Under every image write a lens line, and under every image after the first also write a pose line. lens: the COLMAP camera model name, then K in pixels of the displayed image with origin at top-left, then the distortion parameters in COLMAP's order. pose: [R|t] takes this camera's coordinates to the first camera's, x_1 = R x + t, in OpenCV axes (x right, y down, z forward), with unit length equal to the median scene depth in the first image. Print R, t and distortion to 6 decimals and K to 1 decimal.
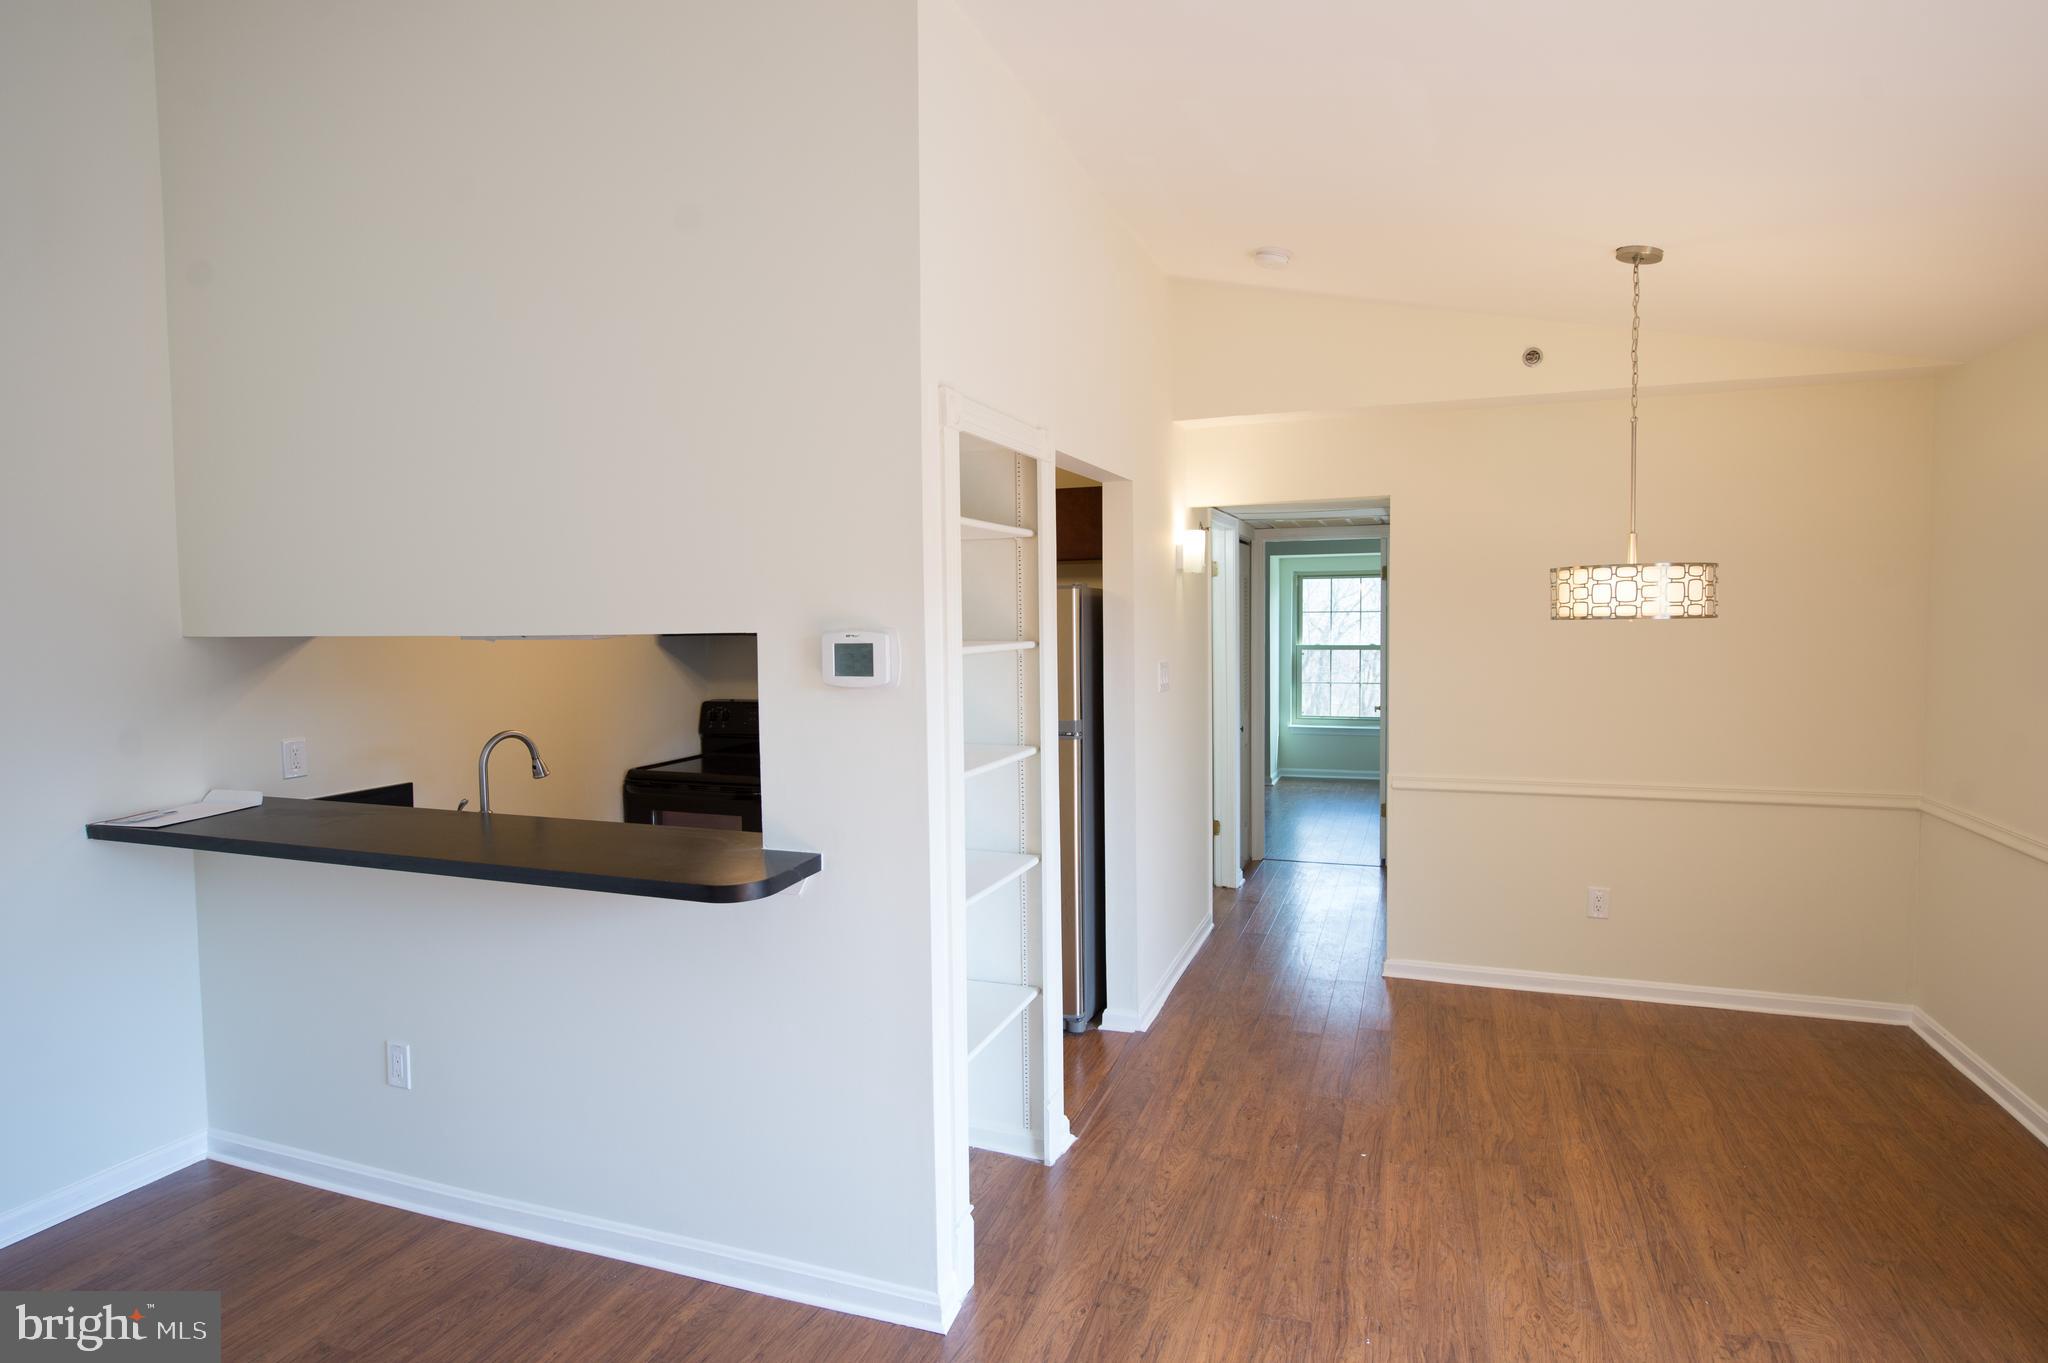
lens RADIAL K [[1113.2, 0, 1024.0], [0, 1113.2, 681.5], [0, 0, 1]] dist [-0.002169, 0.000339]
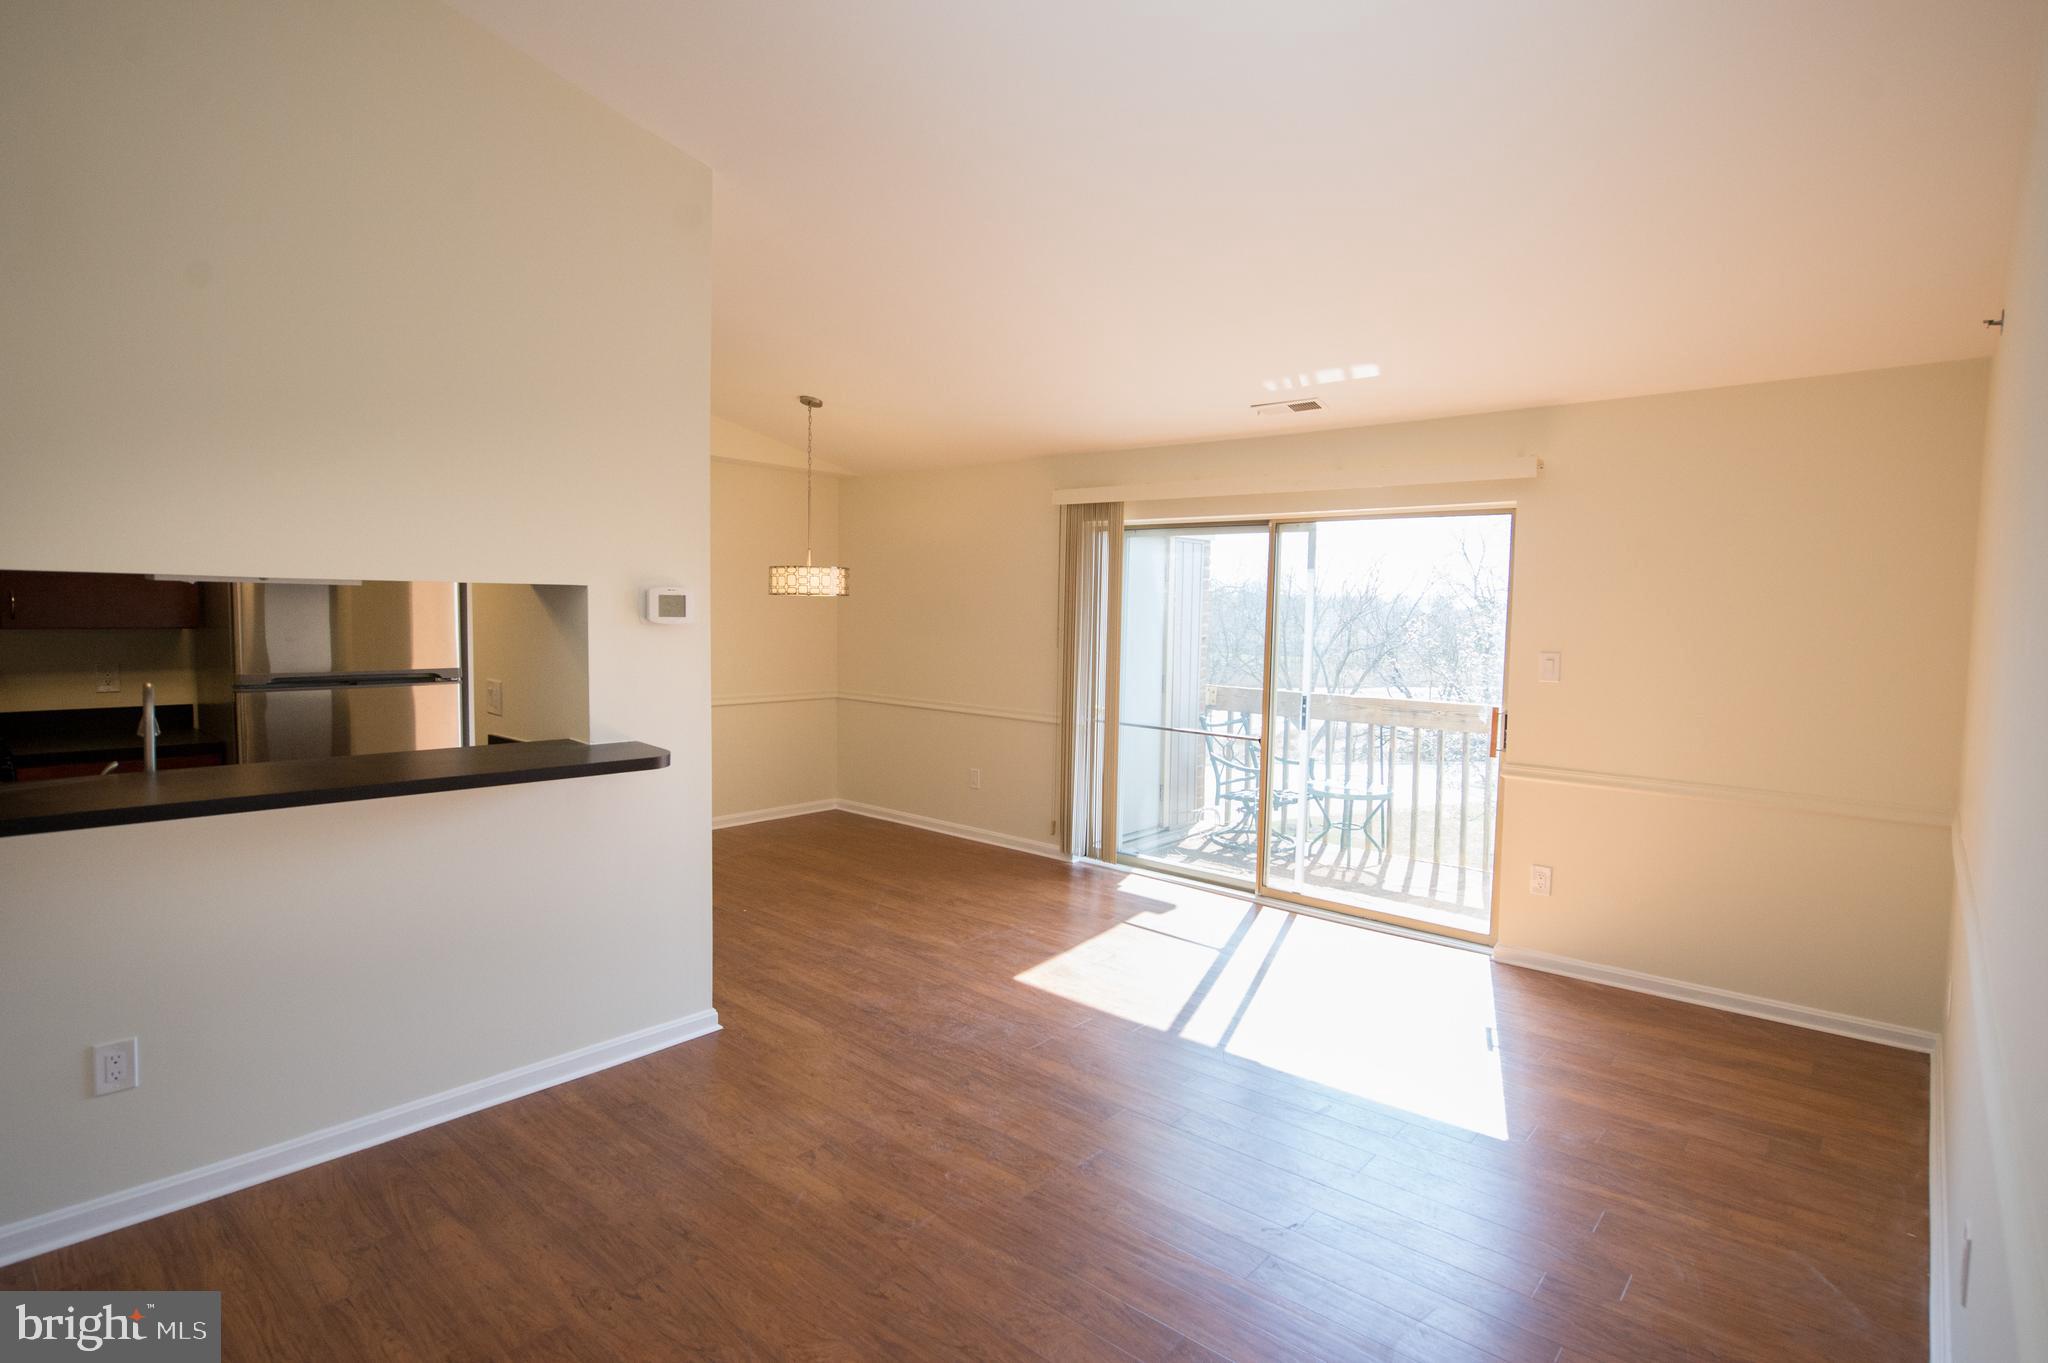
lens RADIAL K [[1030.1, 0, 1024.0], [0, 1030.1, 681.5], [0, 0, 1]] dist [-0.000620, -0.000166]
pose [[0.362800, -0.048503, 0.930604, -0.973903], [0.031835, 0.998707, 0.039641, 0.032242], [-0.931323, 0.015244, 0.363875, 0.036754]]
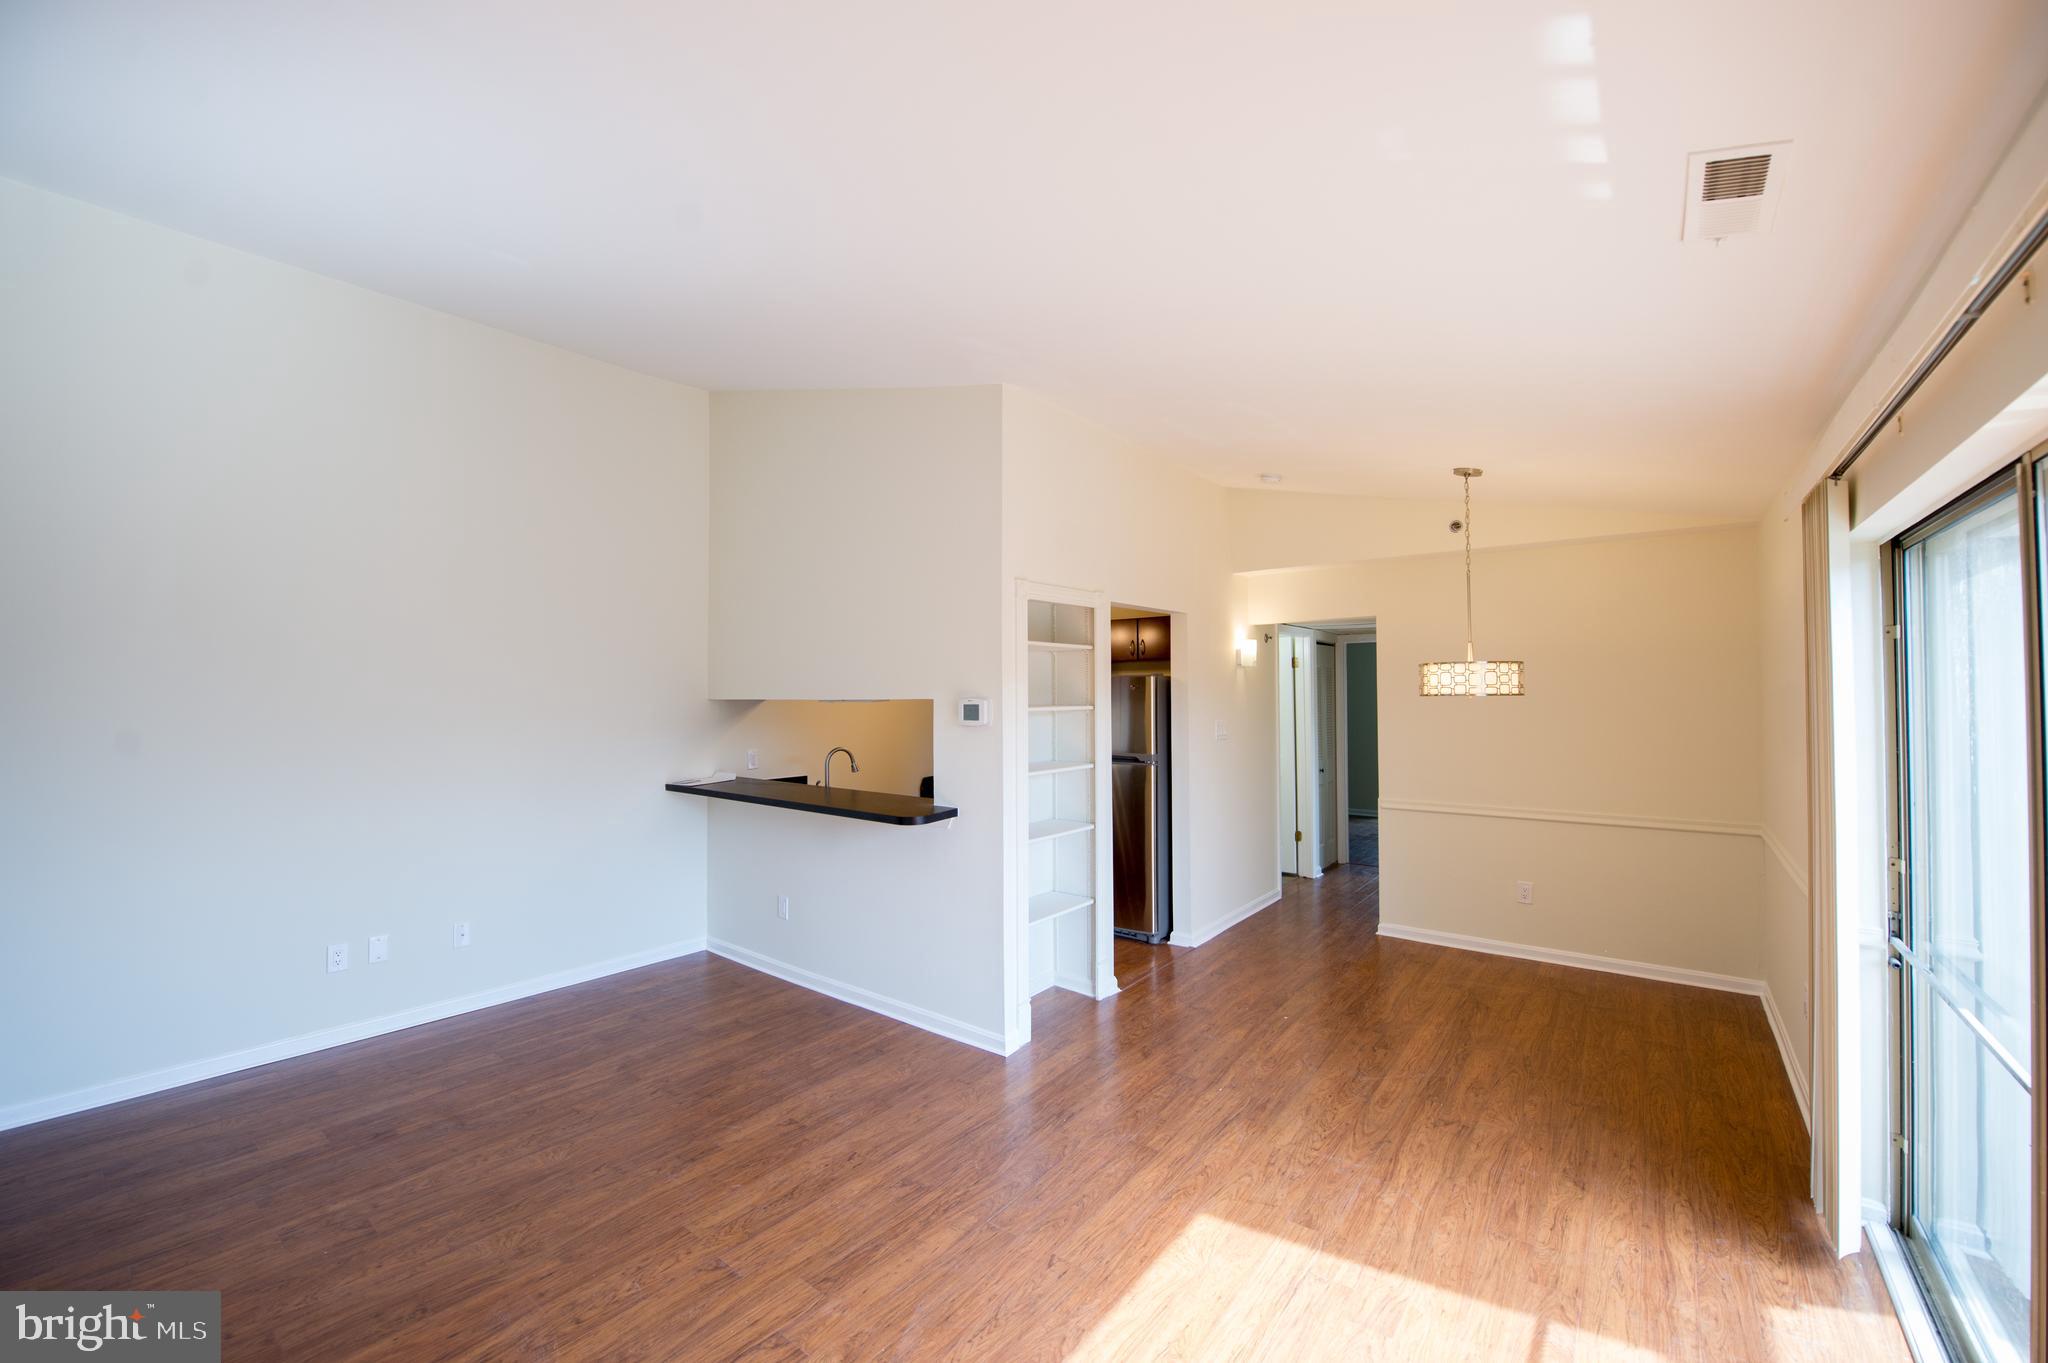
lens RADIAL K [[814.9, 0, 1024.0], [0, 814.9, 681.5], [0, 0, 1]] dist [-0.018901, 0.000019]
pose [[0.951671, 0.002449, -0.307109, 0.303997], [-0.024776, 0.997321, -0.068822, 0.018920], [0.306118, 0.073104, 0.949183, -0.302912]]
